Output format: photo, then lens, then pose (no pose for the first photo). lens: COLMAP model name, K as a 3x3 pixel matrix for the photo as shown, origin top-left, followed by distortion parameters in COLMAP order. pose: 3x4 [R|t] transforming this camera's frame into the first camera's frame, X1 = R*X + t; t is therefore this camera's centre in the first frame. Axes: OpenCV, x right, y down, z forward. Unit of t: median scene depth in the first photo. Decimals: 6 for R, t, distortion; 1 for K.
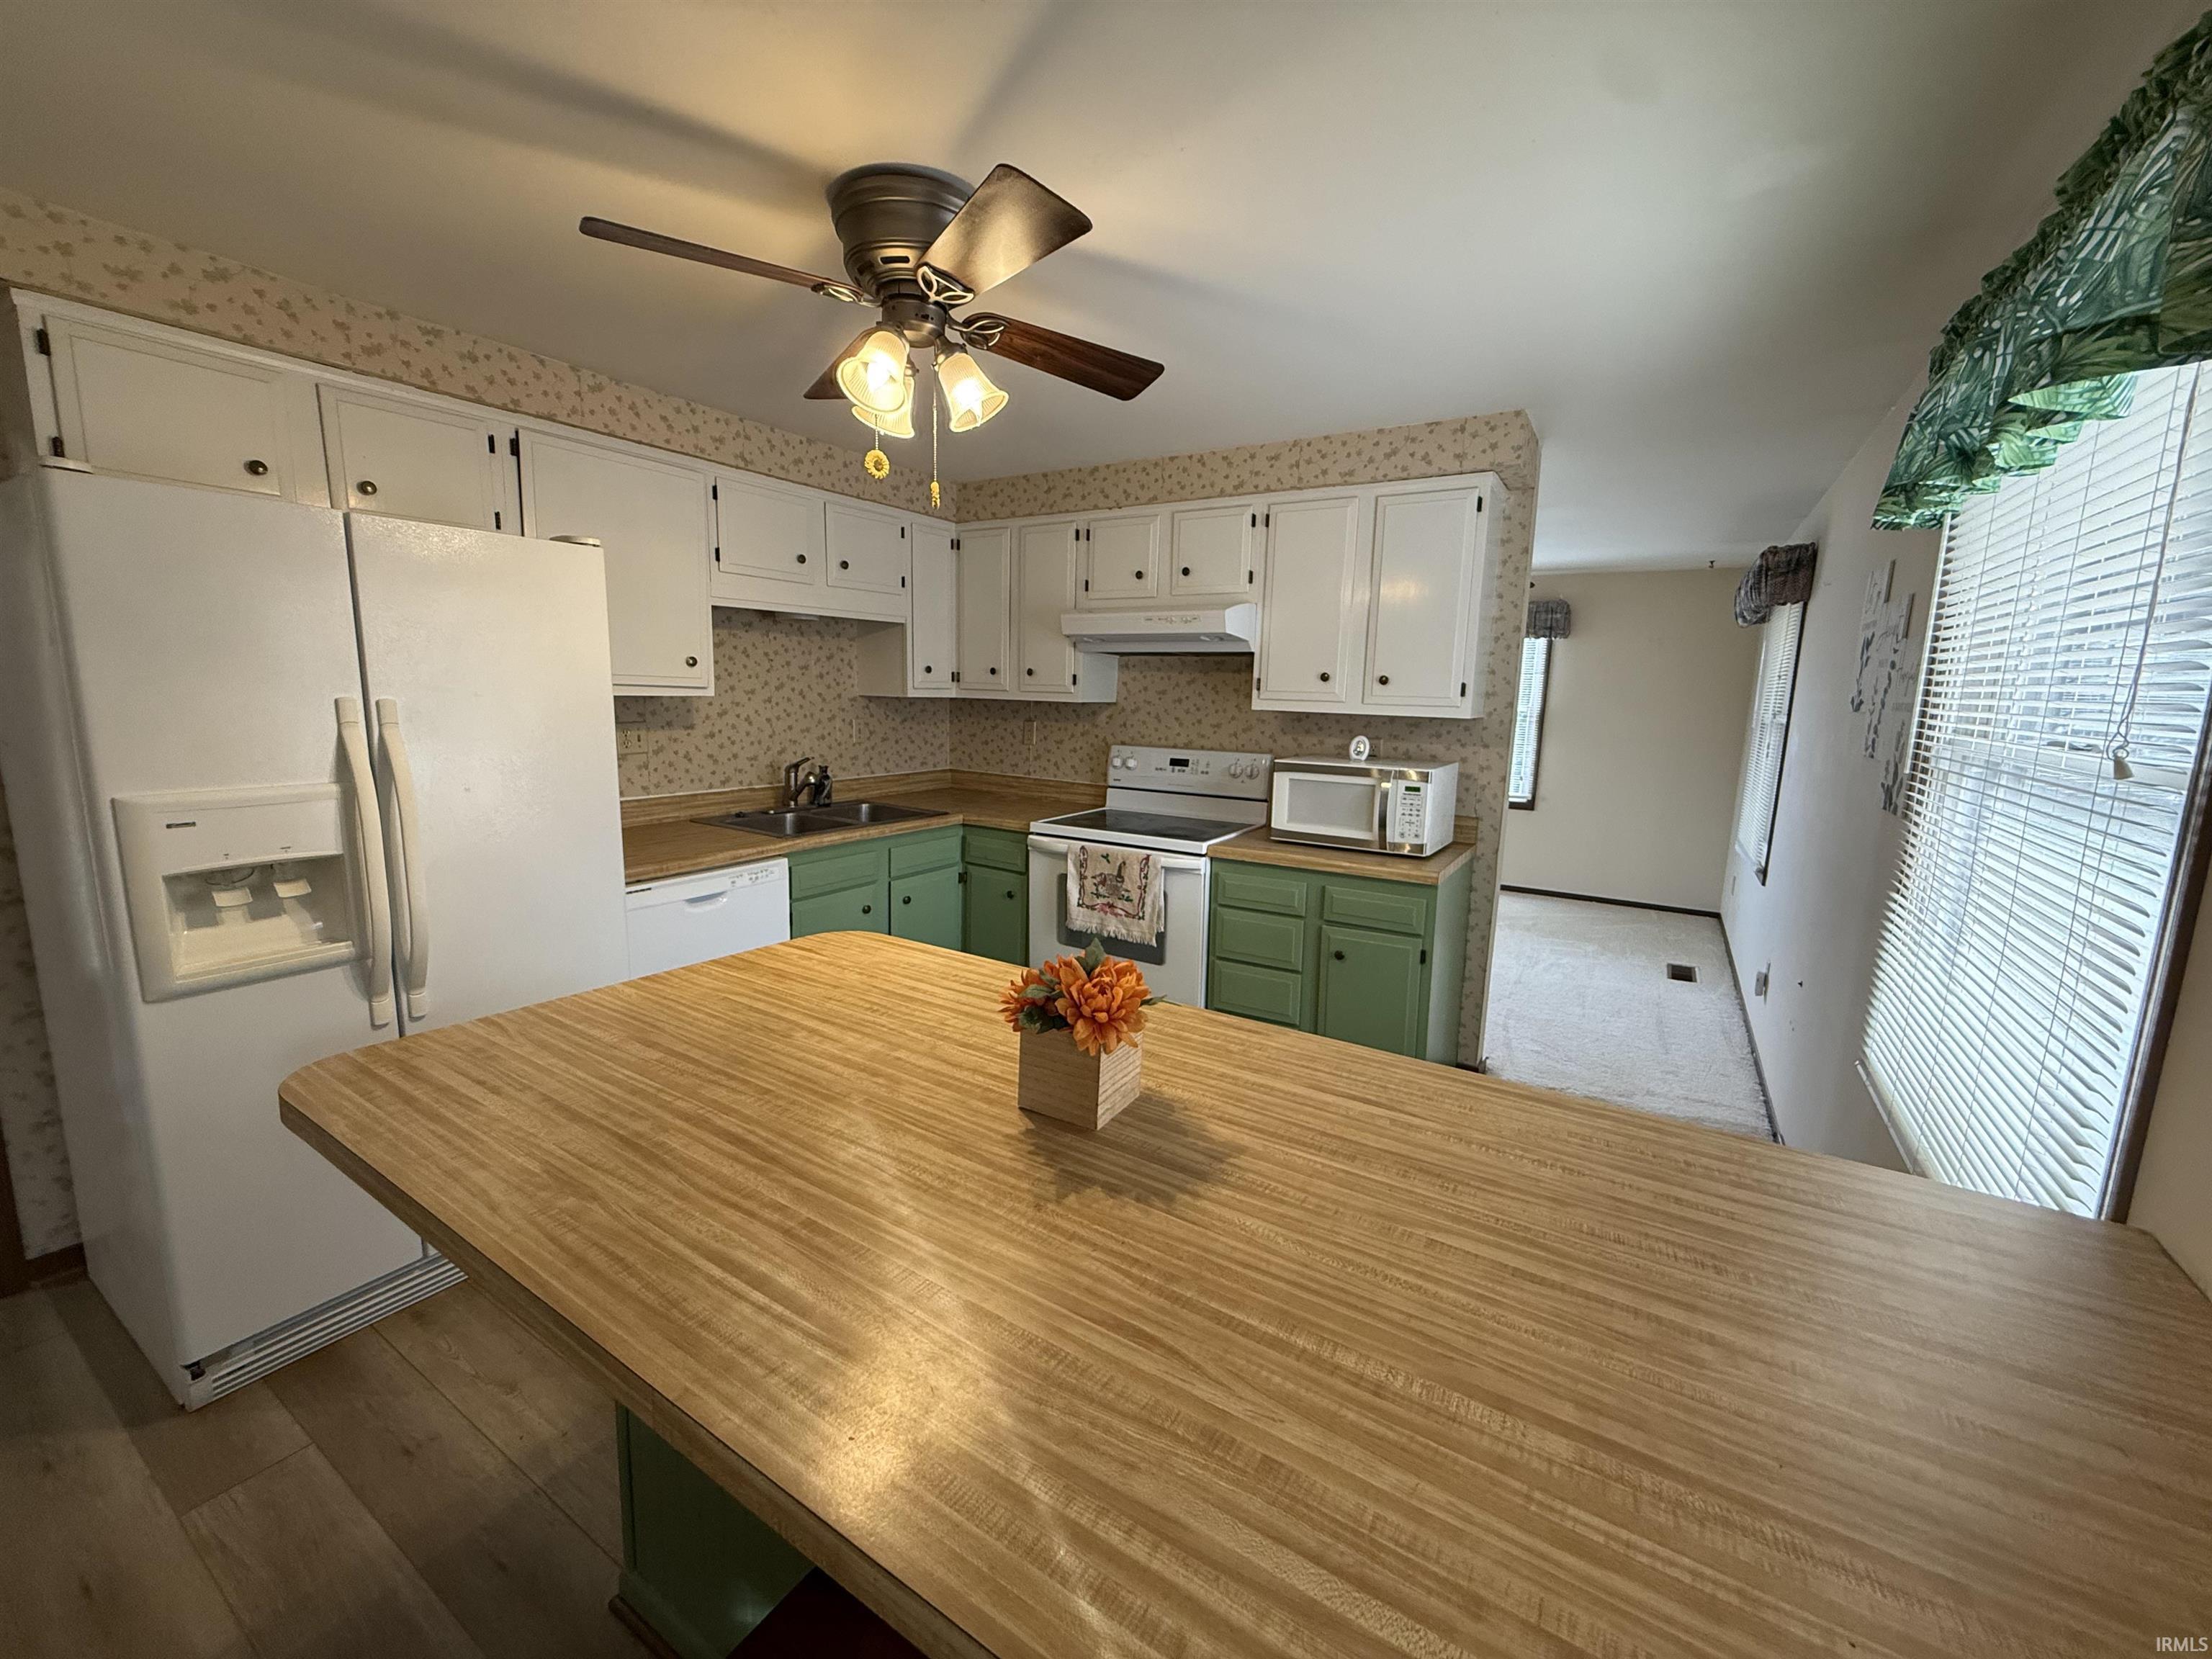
lens RADIAL K [[882.4, 0, 1096.8], [0, 882.4, 827.7], [0, 0, 1]] dist [0.000863, -0.000360]
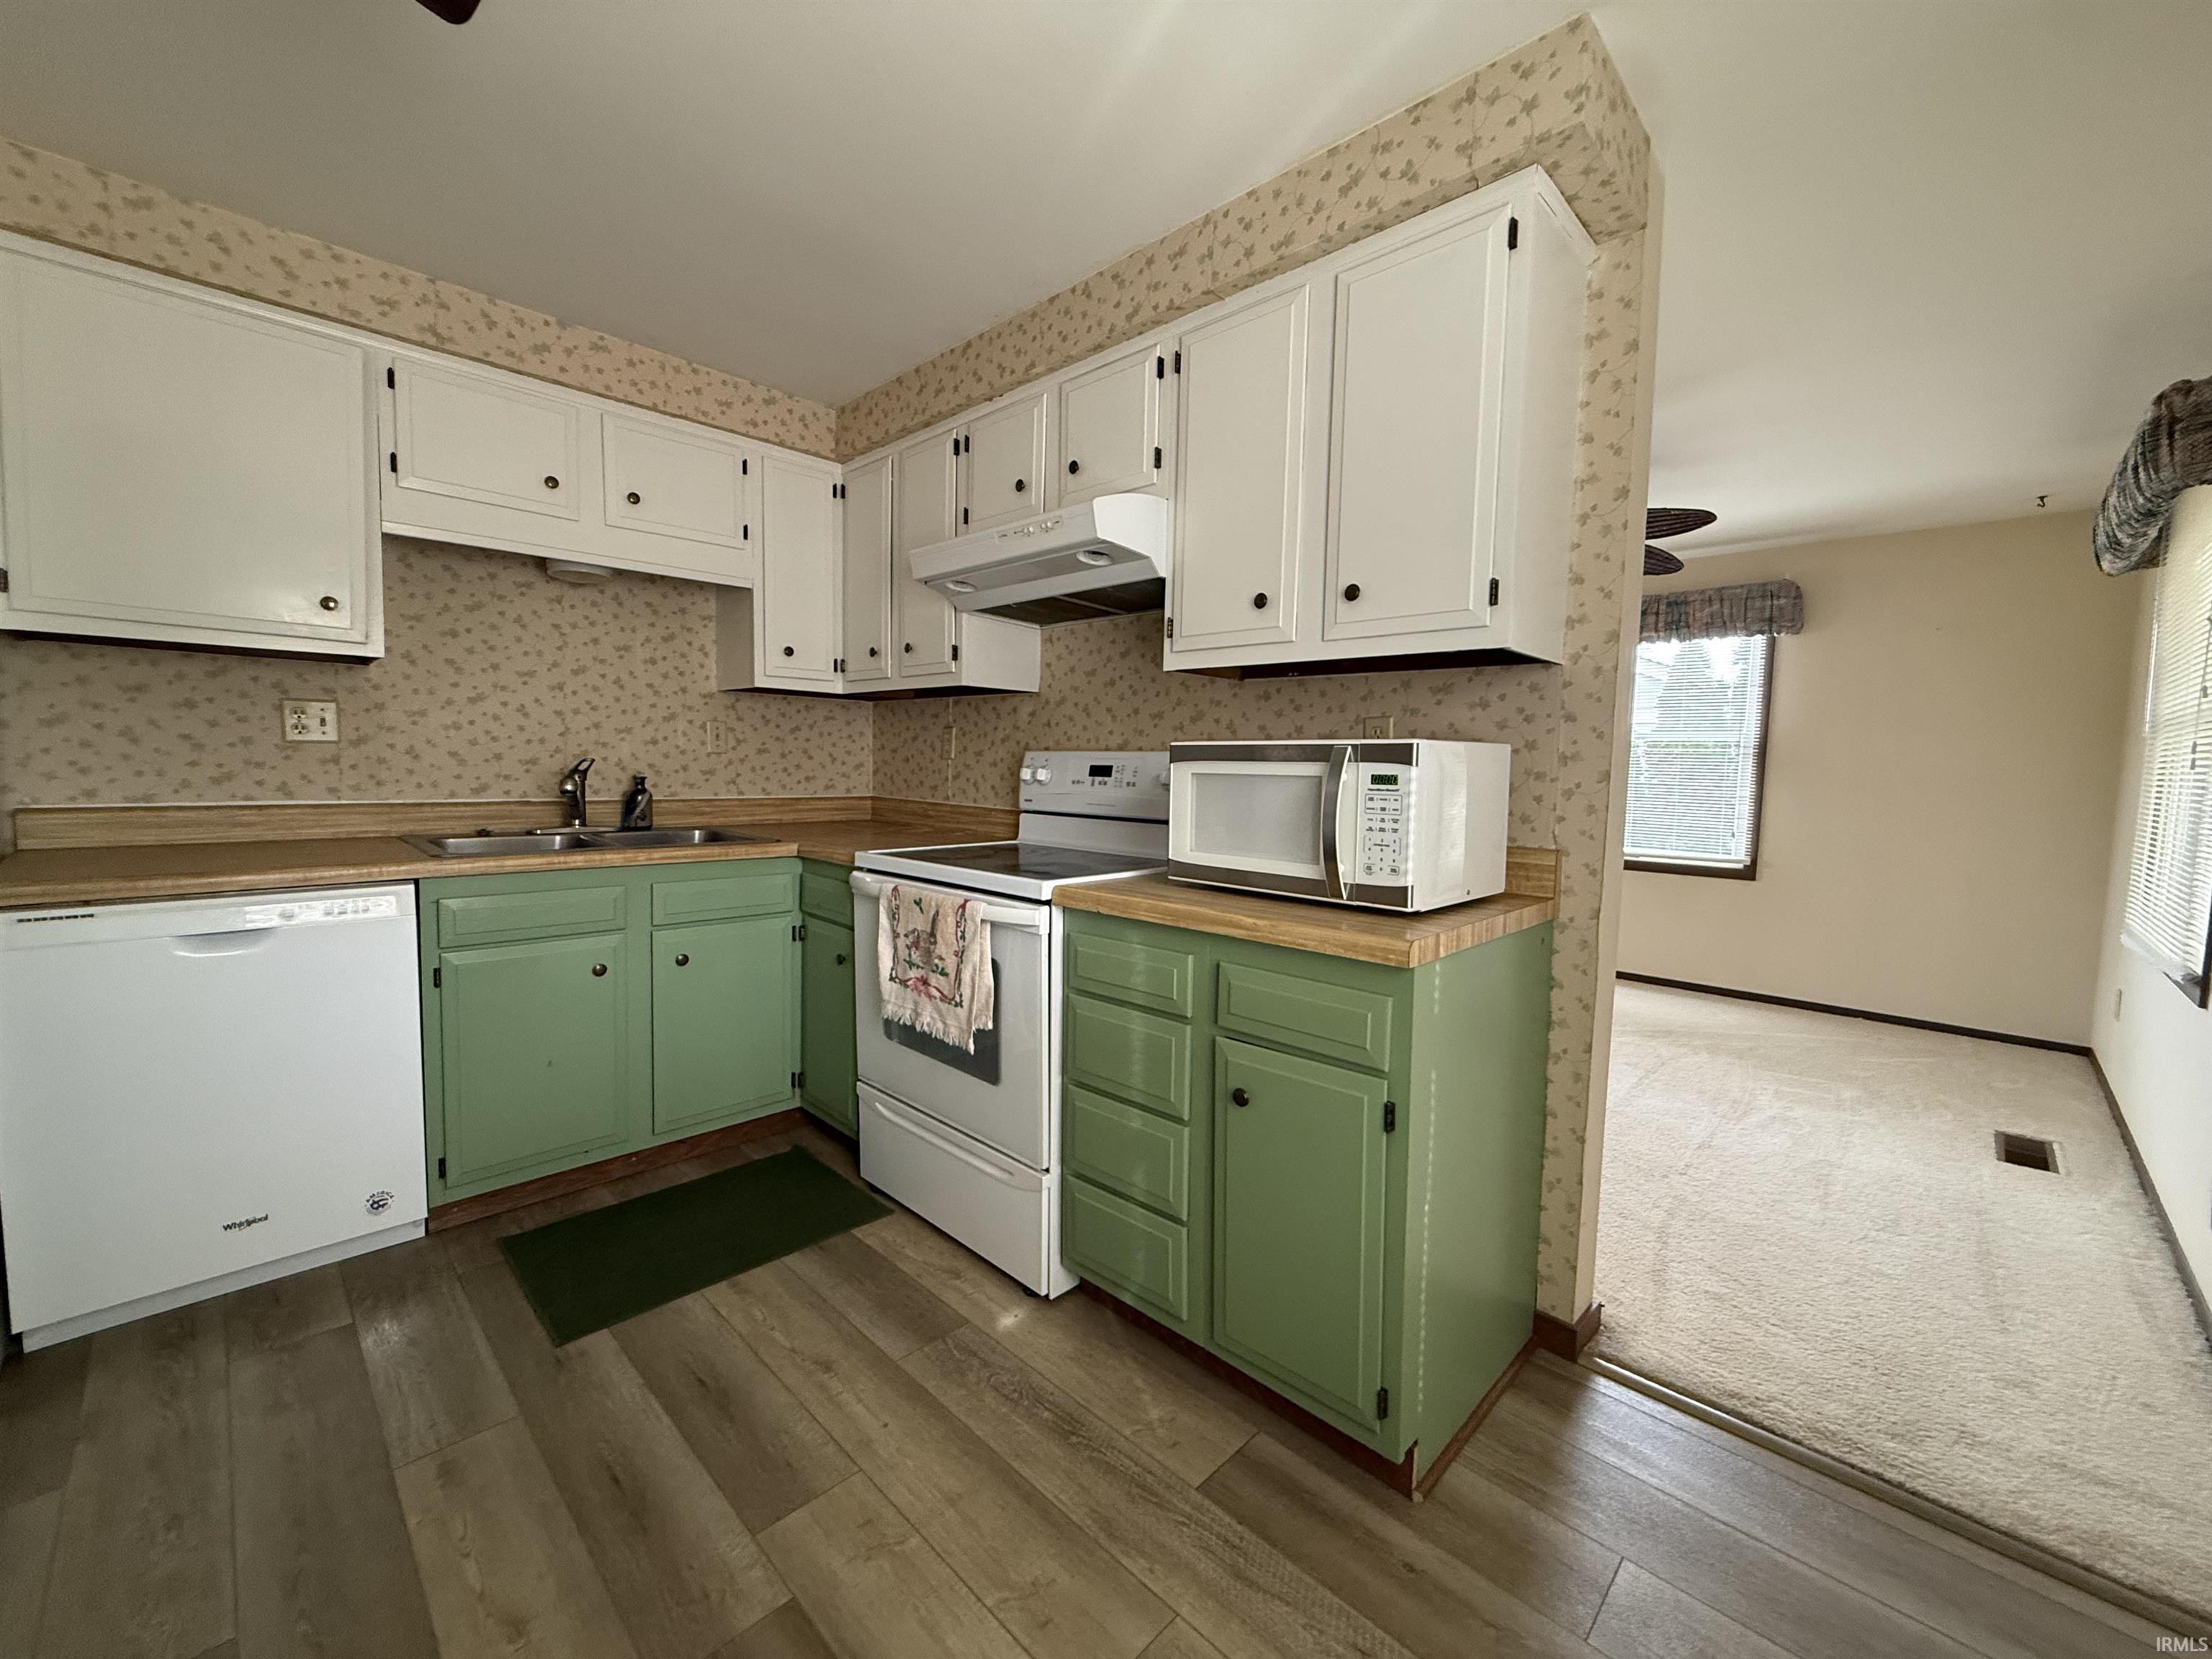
lens RADIAL K [[882.4, 0, 1095.3], [0, 882.4, 827.0], [0, 0, 1]] dist [0.000863, -0.000360]
pose [[0.976747, 0.011958, -0.214062, 0.267304], [-0.031089, 0.995790, -0.086230, 0.029554], [0.212130, 0.090880, 0.973007, 0.409448]]
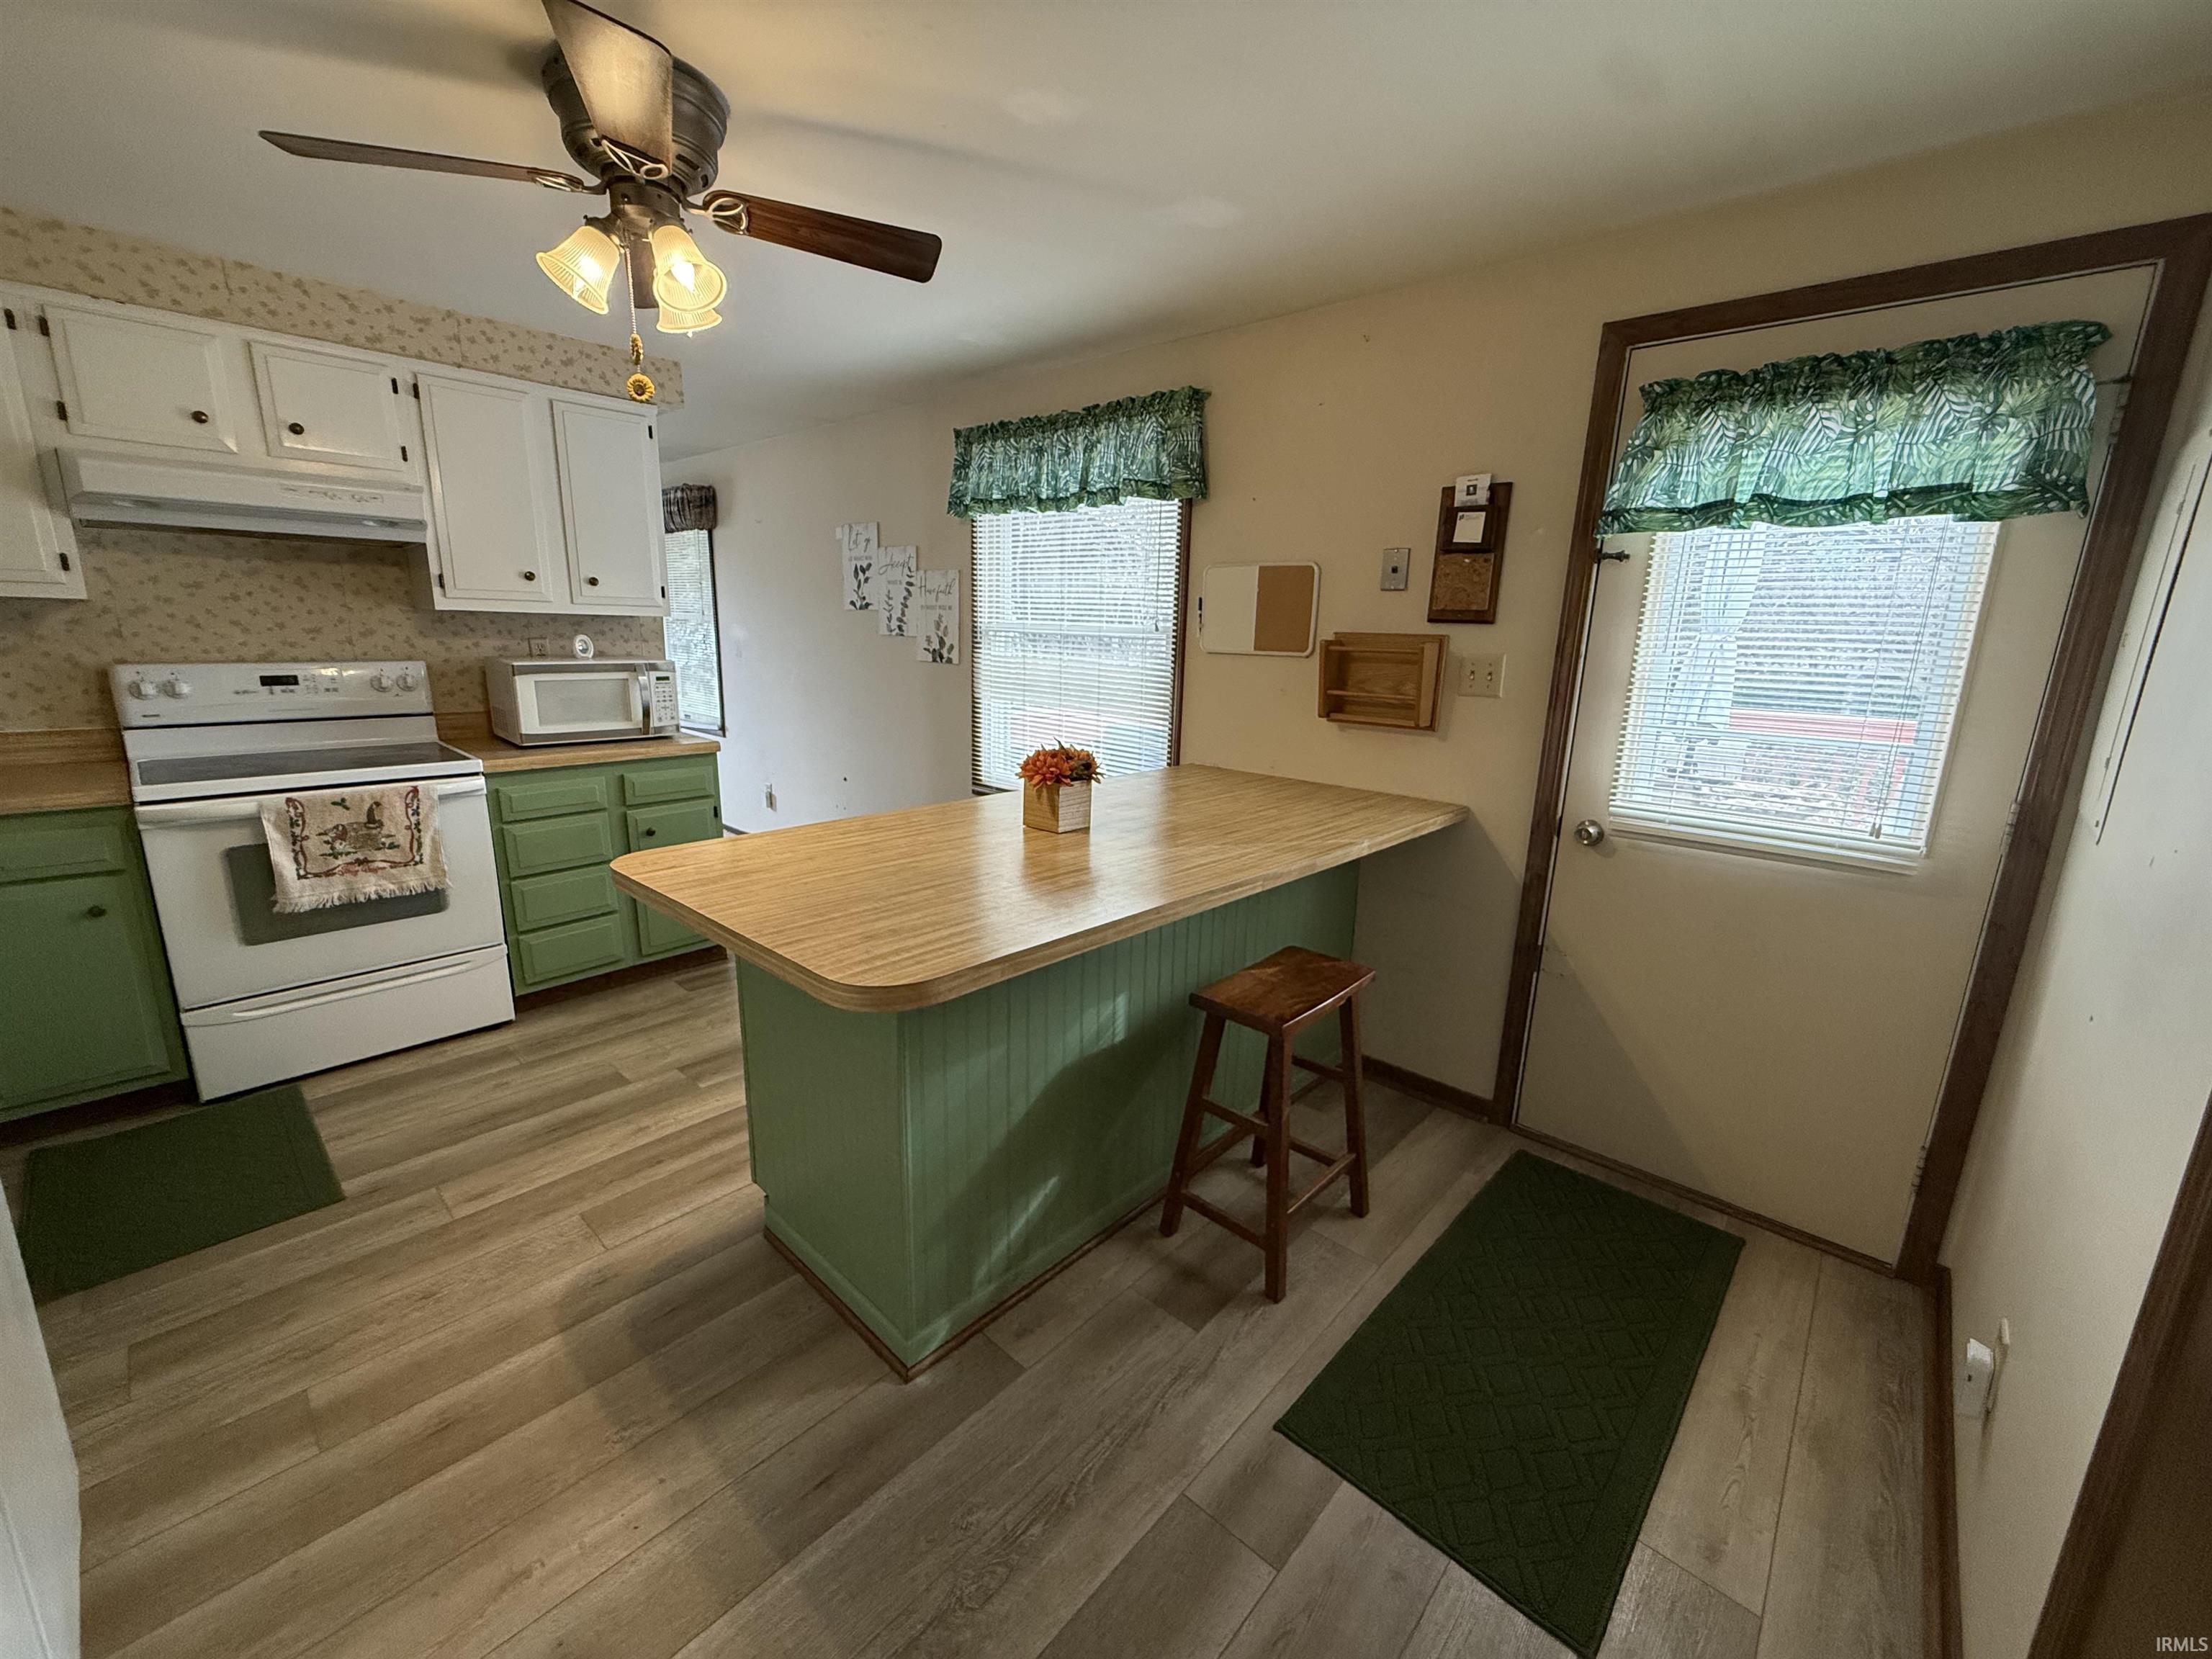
lens RADIAL K [[882.4, 0, 1098.4], [0, 882.4, 829.3], [0, 0, 1]] dist [0.000863, -0.000360]
pose [[0.177829, -0.240984, 0.954098, -0.621234], [0.131254, 0.966697, 0.219702, -0.027859], [-0.975269, 0.086159, 0.203537, 0.188593]]
